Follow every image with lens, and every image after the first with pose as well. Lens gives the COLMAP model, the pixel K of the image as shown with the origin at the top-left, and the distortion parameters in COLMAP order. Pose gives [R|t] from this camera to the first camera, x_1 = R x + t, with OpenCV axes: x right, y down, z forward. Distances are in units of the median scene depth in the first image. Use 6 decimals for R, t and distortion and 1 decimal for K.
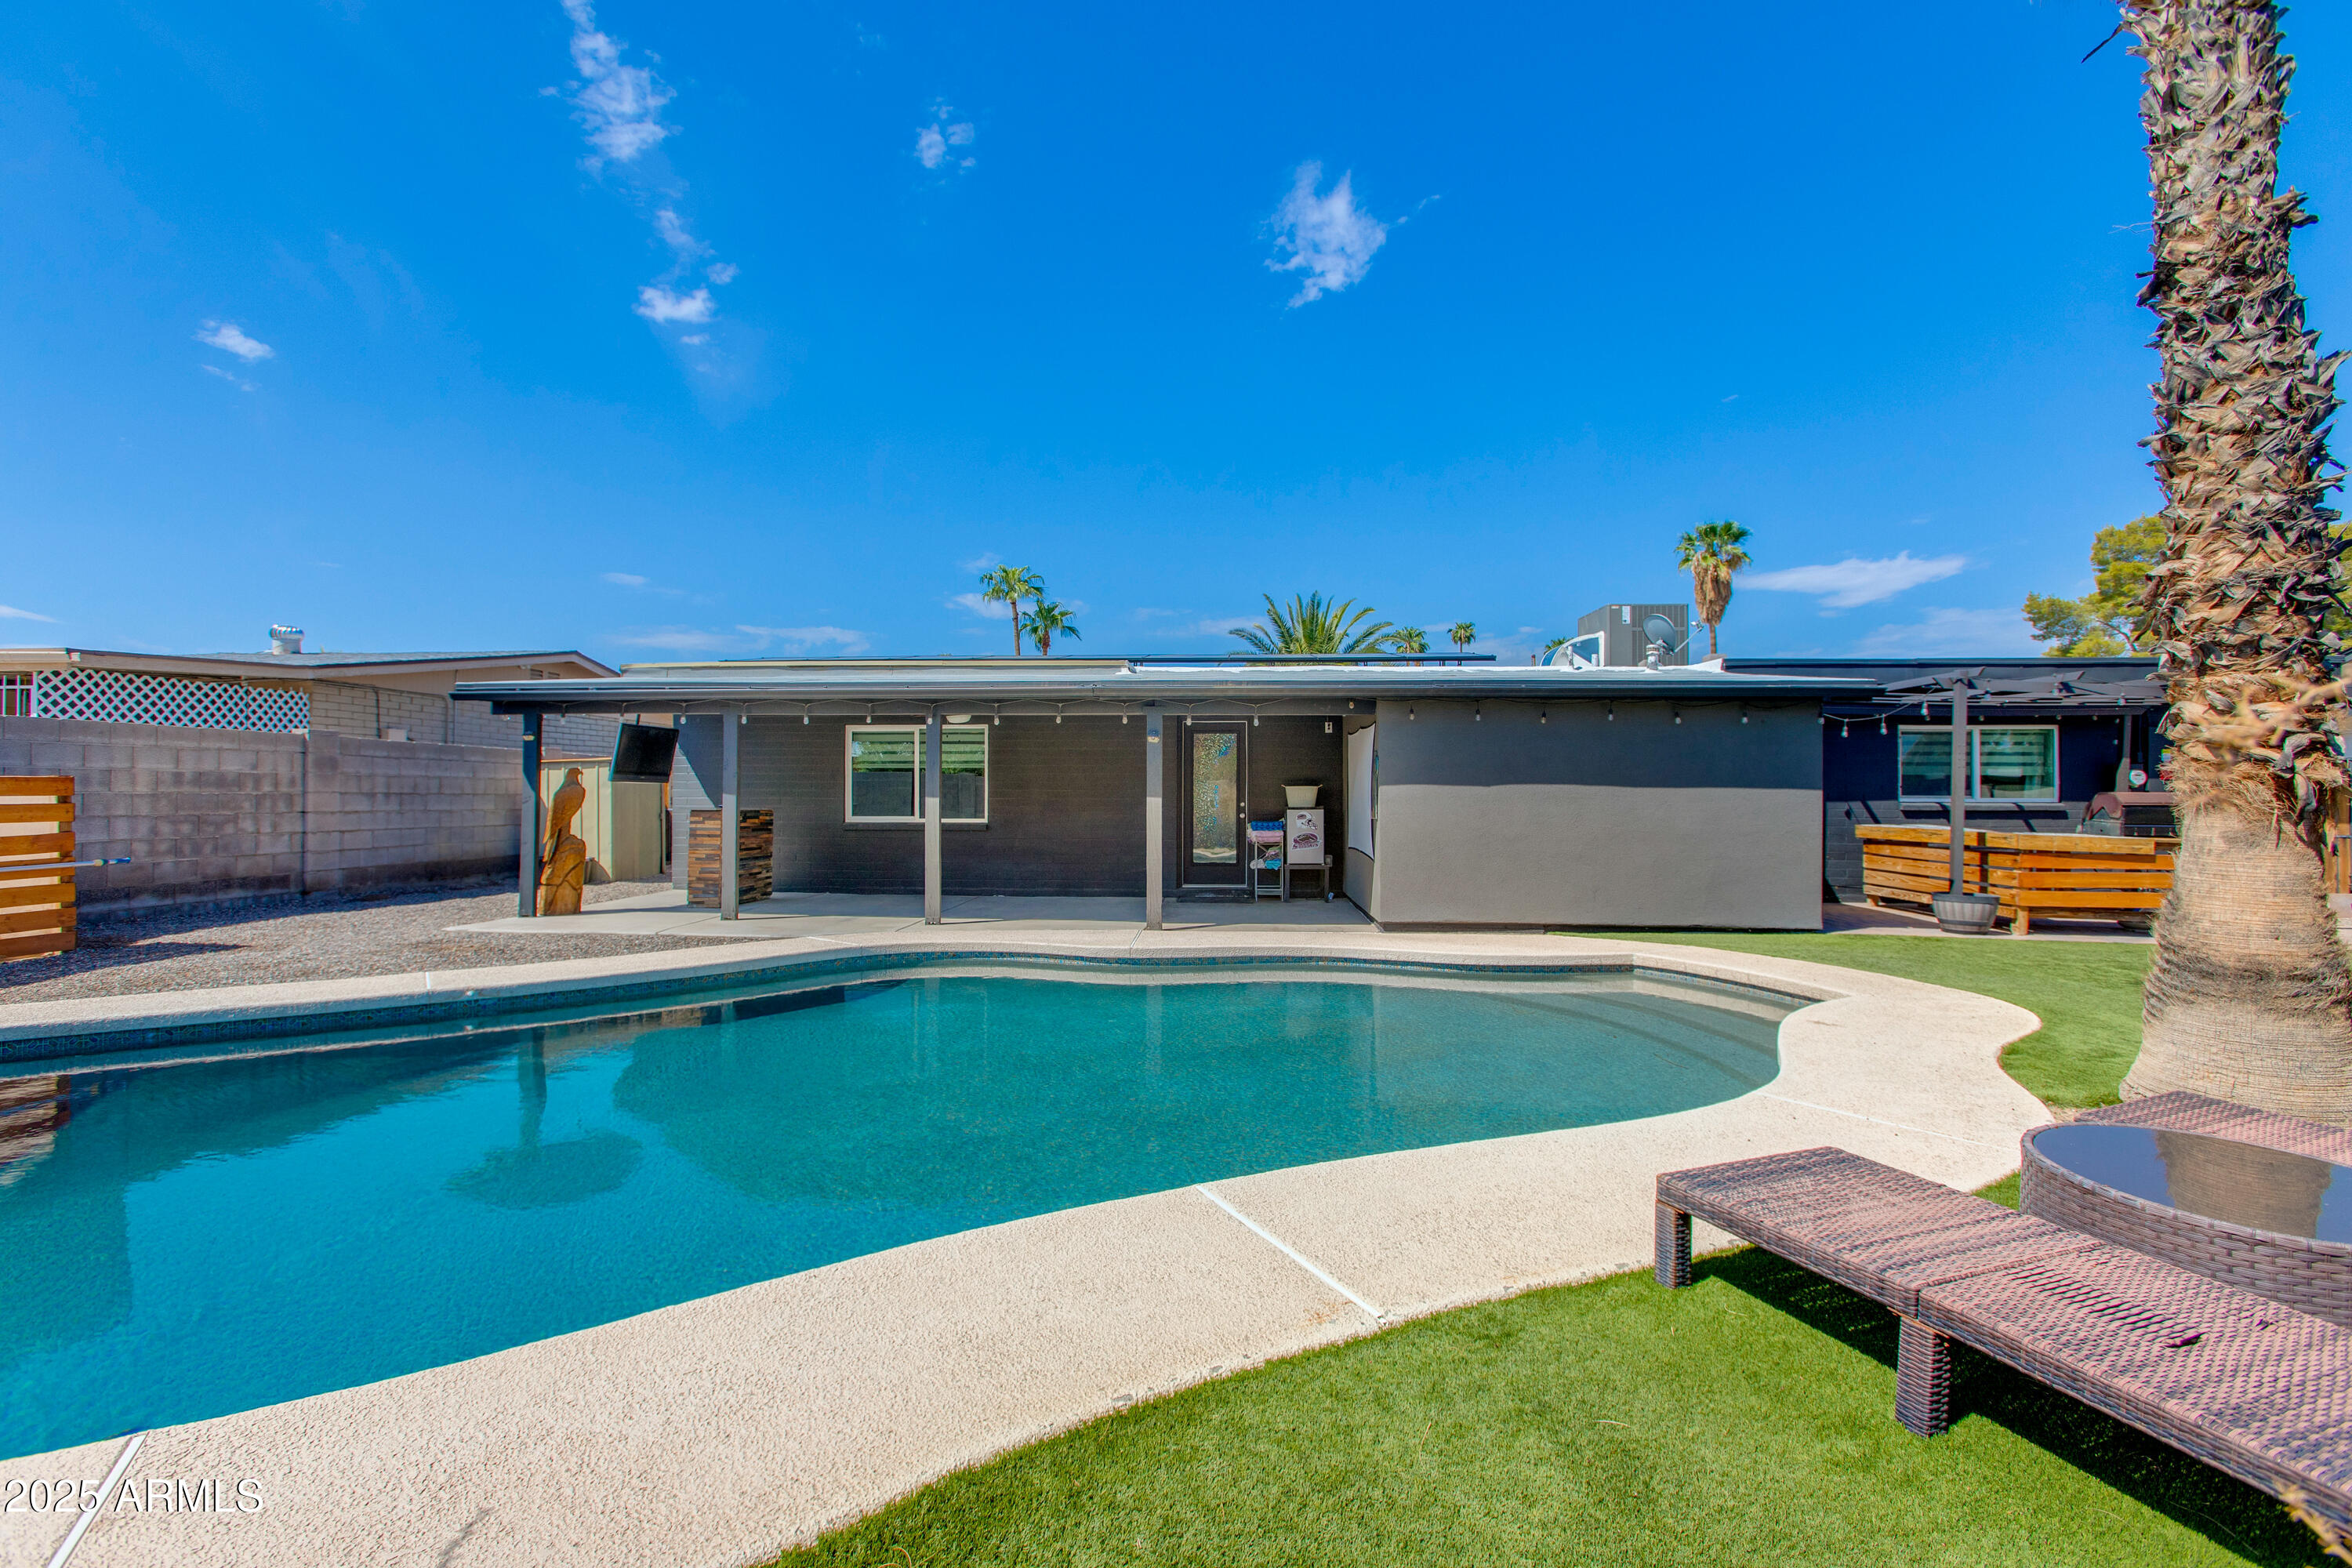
lens RADIAL K [[1064.1, 0, 1163.5], [0, 1064.1, 791.3], [0, 0, 1]] dist [-0.002205, -0.000172]
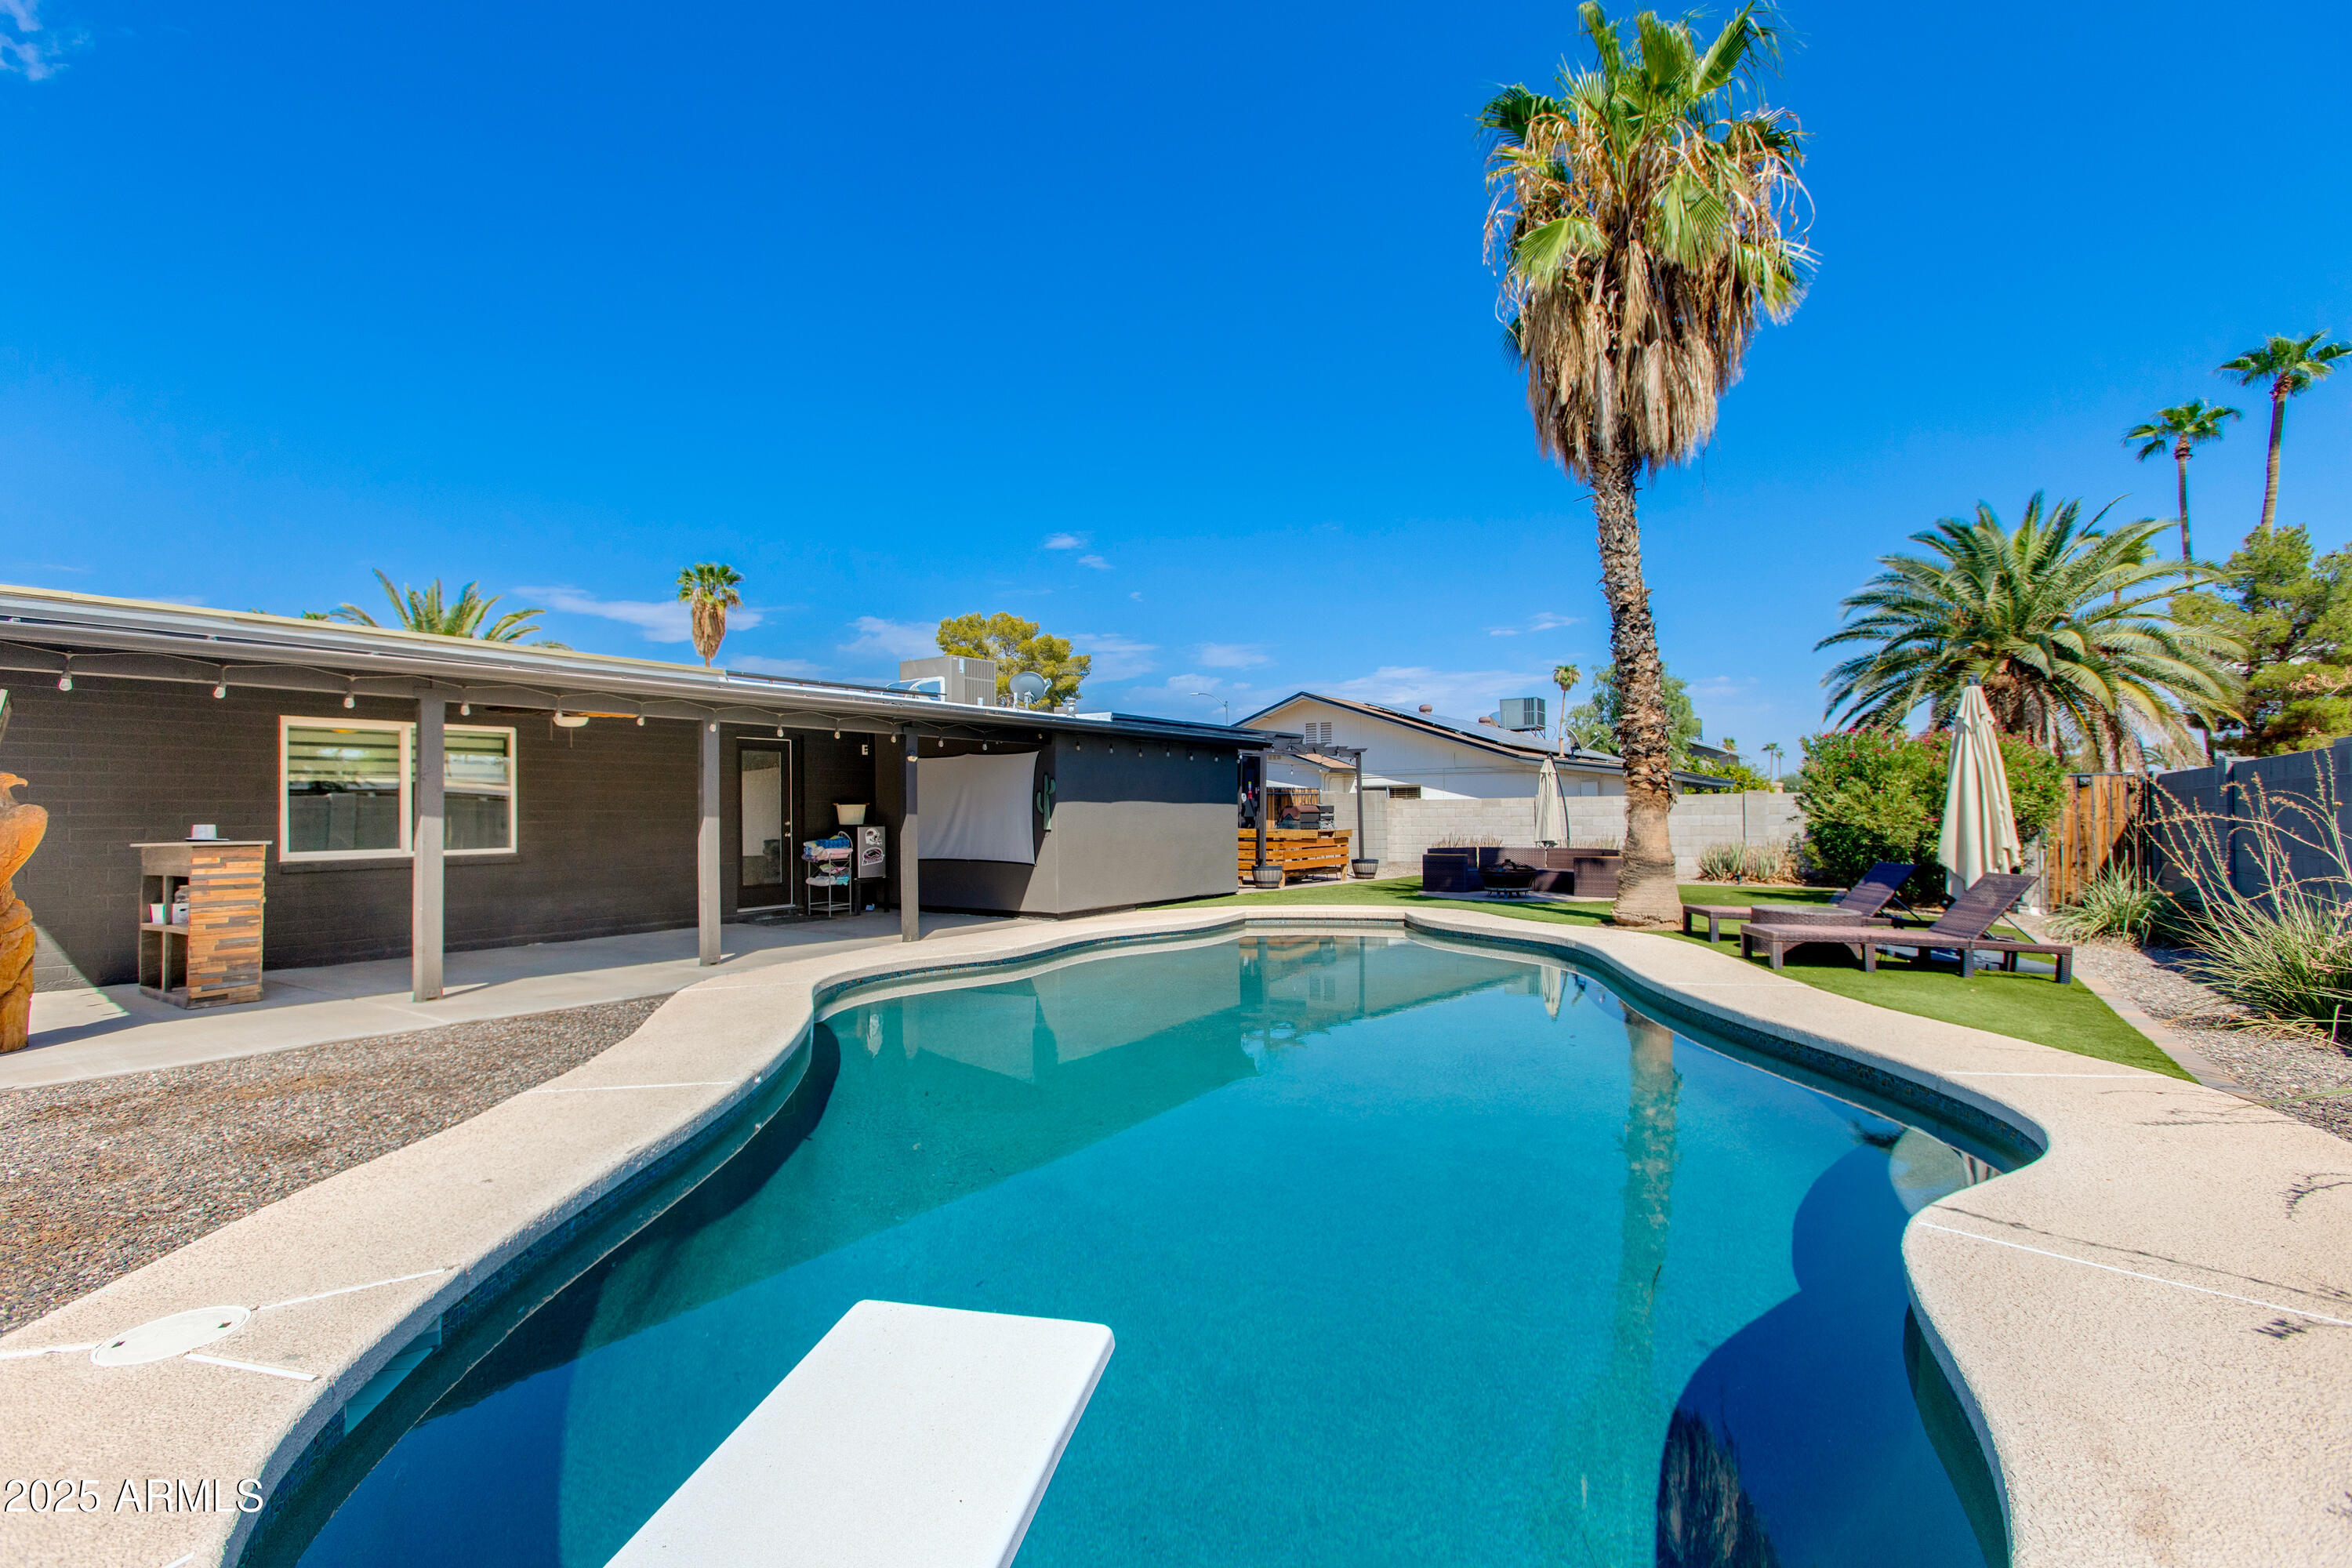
lens RADIAL K [[1064.1, 0, 1163.5], [0, 1064.1, 791.3], [0, 0, 1]] dist [-0.002205, -0.000172]
pose [[0.517259, 0.007863, 0.855793, -0.731180], [0.011014, 0.999814, -0.015843, 0.002461], [-0.855758, 0.017621, 0.517076, 0.235242]]
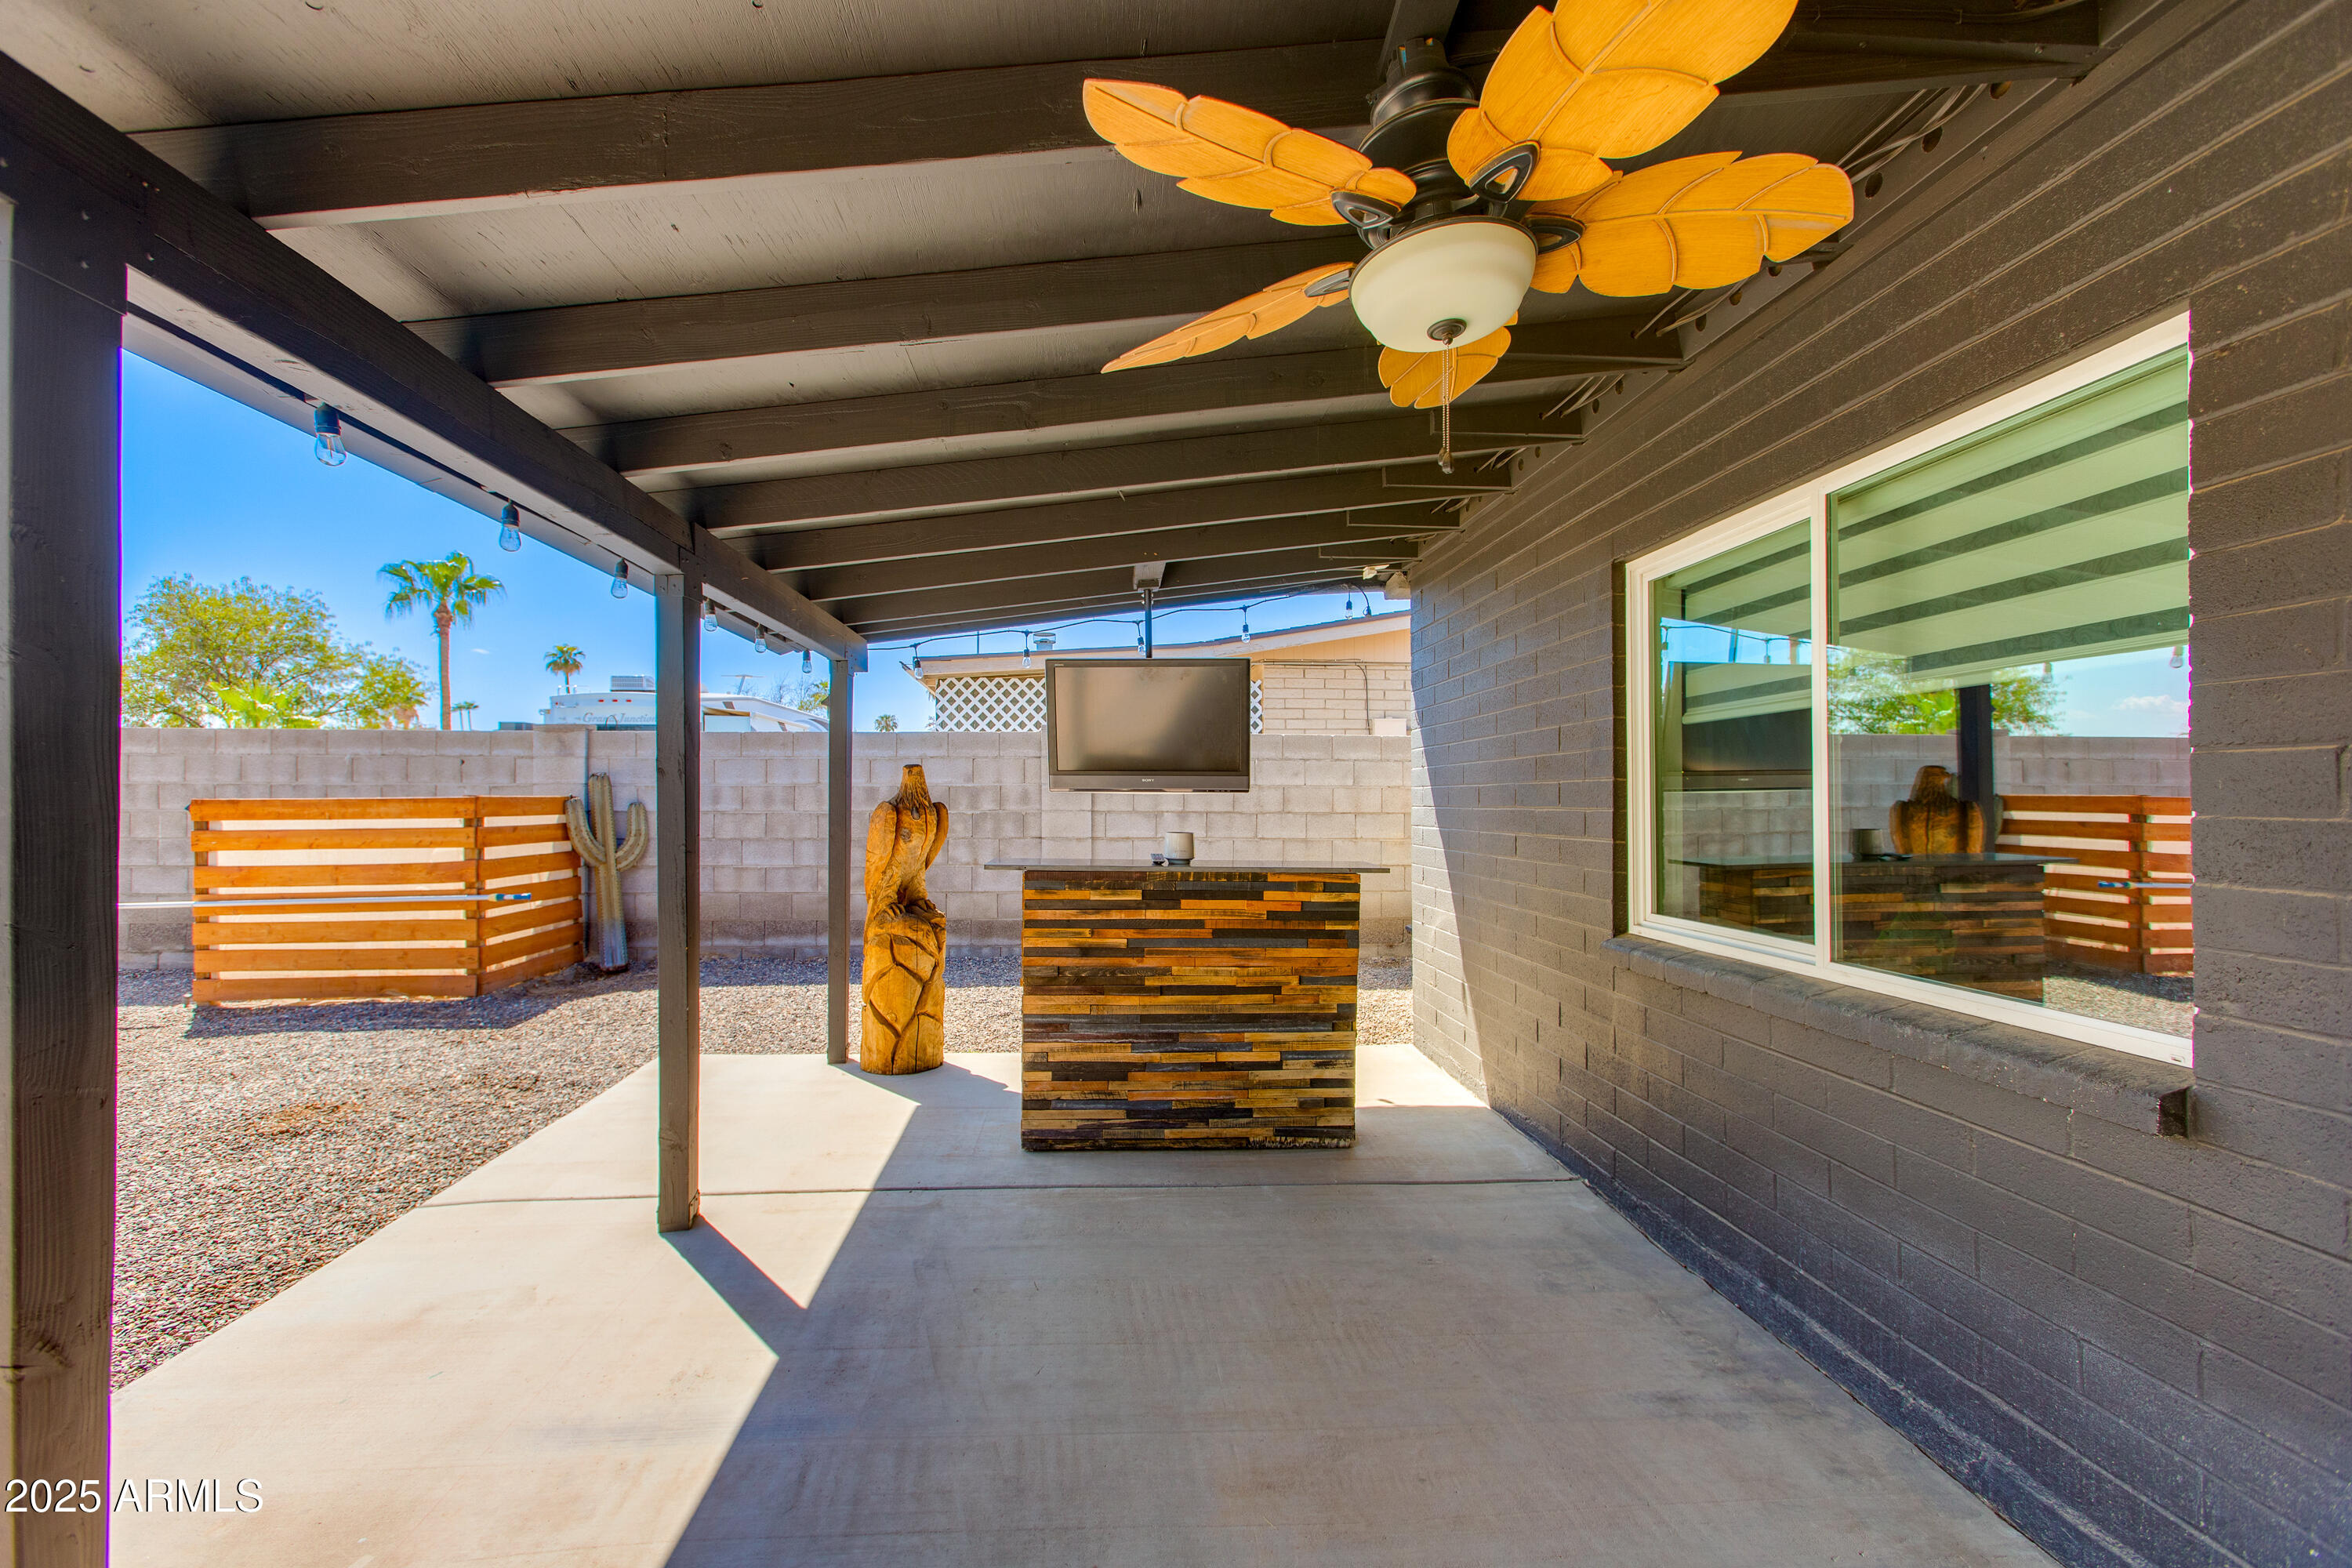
lens RADIAL K [[1064.1, 0, 1163.5], [0, 1064.1, 791.3], [0, 0, 1]] dist [-0.002205, -0.000172]
pose [[0.132345, -0.011353, -0.991139, -0.070367], [0.003746, 0.999933, -0.010954, -0.004623], [0.991197, -0.002263, 0.132378, 1.076253]]
